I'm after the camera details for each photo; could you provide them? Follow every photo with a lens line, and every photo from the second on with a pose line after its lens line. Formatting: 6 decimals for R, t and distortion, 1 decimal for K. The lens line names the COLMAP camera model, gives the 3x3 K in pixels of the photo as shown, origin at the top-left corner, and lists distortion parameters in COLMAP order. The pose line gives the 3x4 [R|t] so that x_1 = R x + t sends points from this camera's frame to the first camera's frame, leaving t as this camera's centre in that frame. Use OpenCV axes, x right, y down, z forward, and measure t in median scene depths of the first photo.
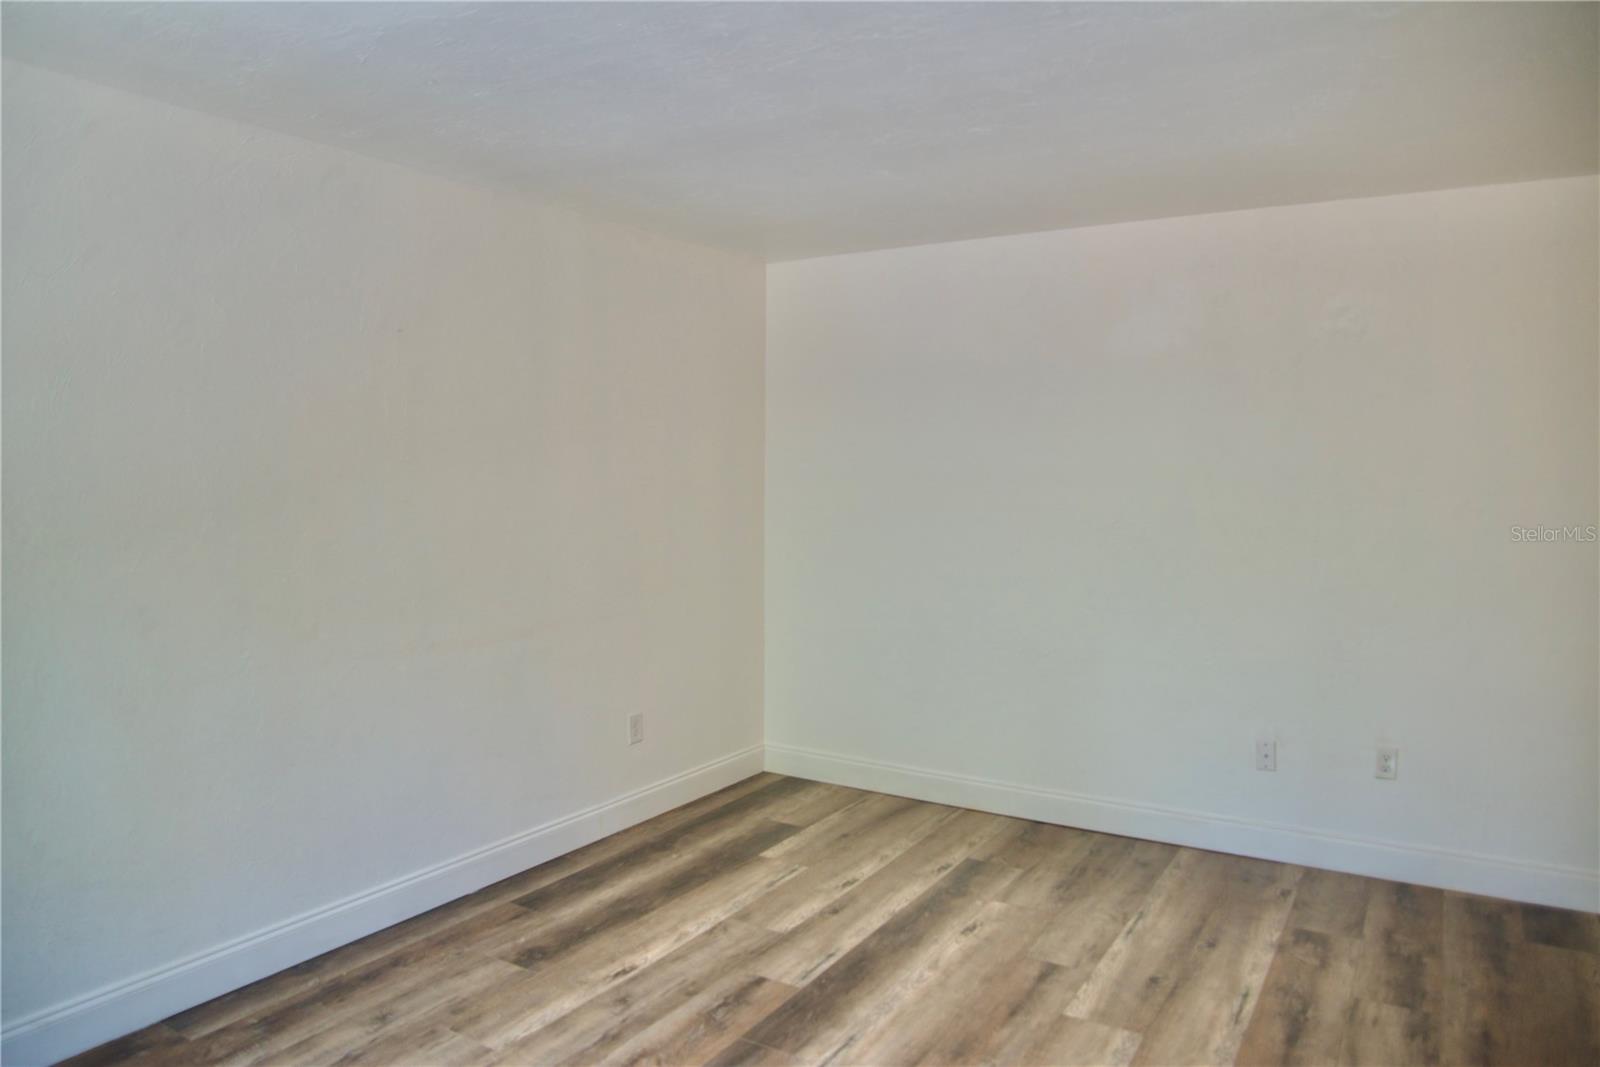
lens RADIAL K [[1084.1, 0, 800.0], [0, 1084.1, 533.5], [0, 0, 1]] dist [-0.093367, 0.033683]
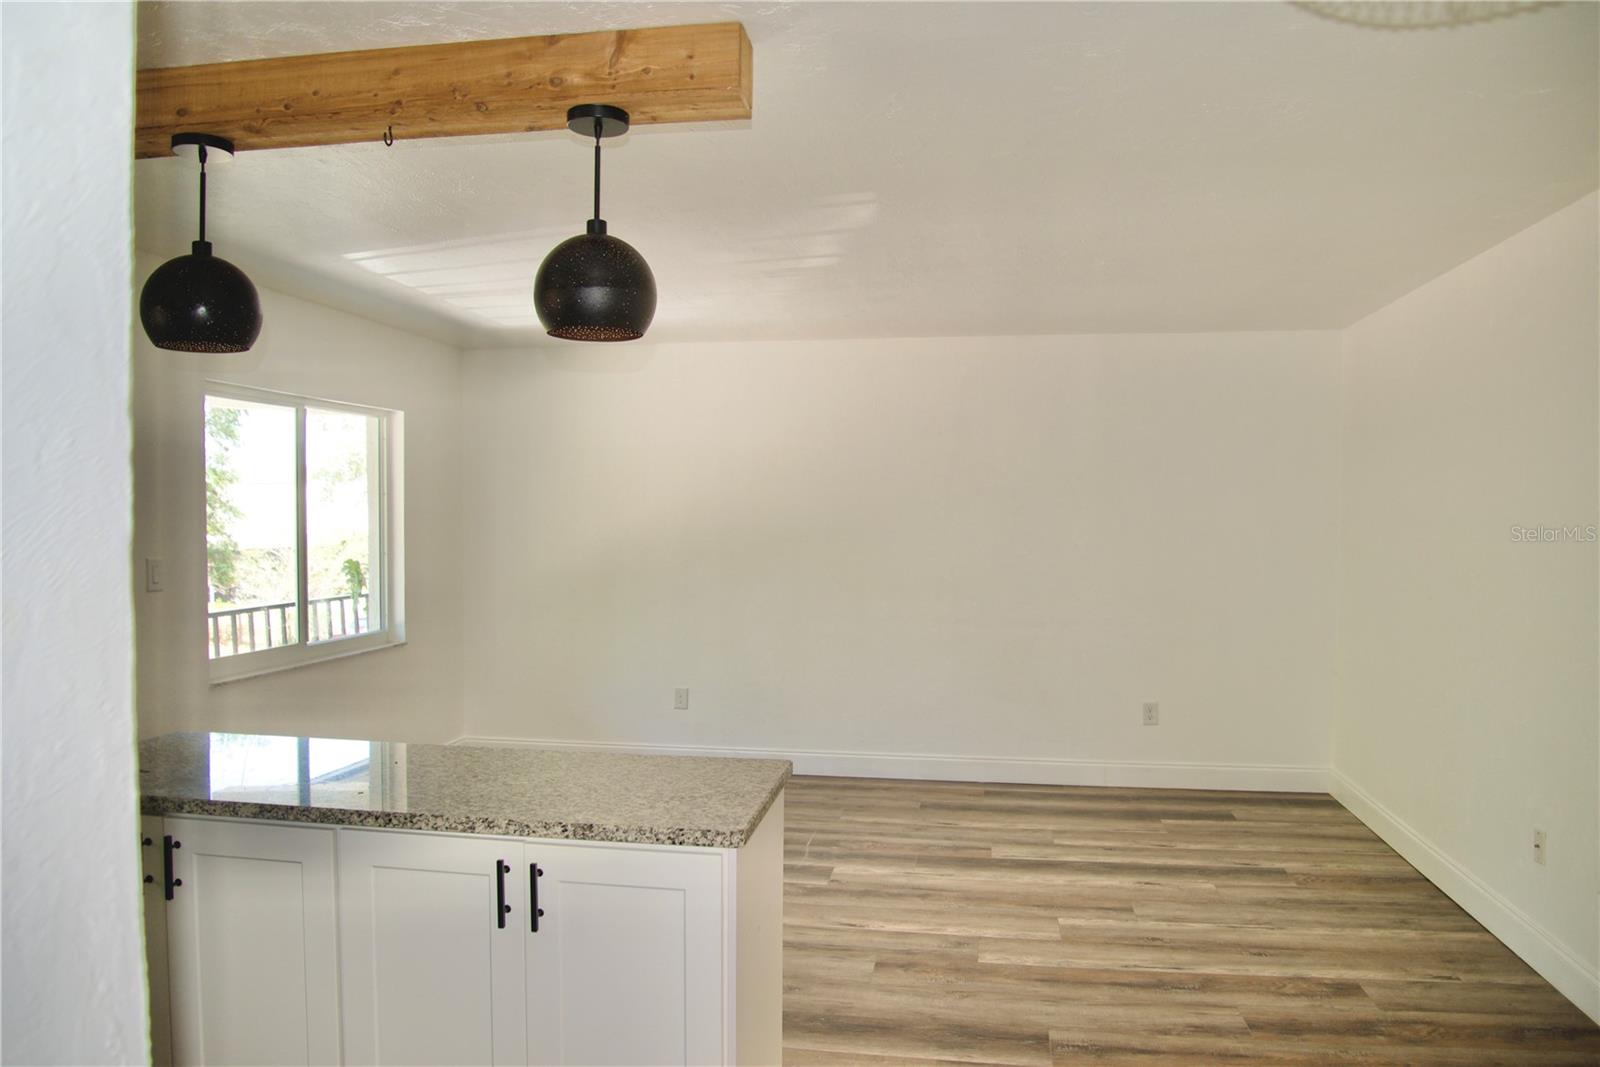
lens RADIAL K [[1084.1, 0, 800.0], [0, 1084.1, 533.5], [0, 0, 1]] dist [-0.093367, 0.033683]
pose [[0.384756, 0.016323, -0.922874, 1.168407], [-0.055925, 0.998419, -0.005656, -0.011496], [0.921323, 0.053788, 0.385060, 0.118176]]
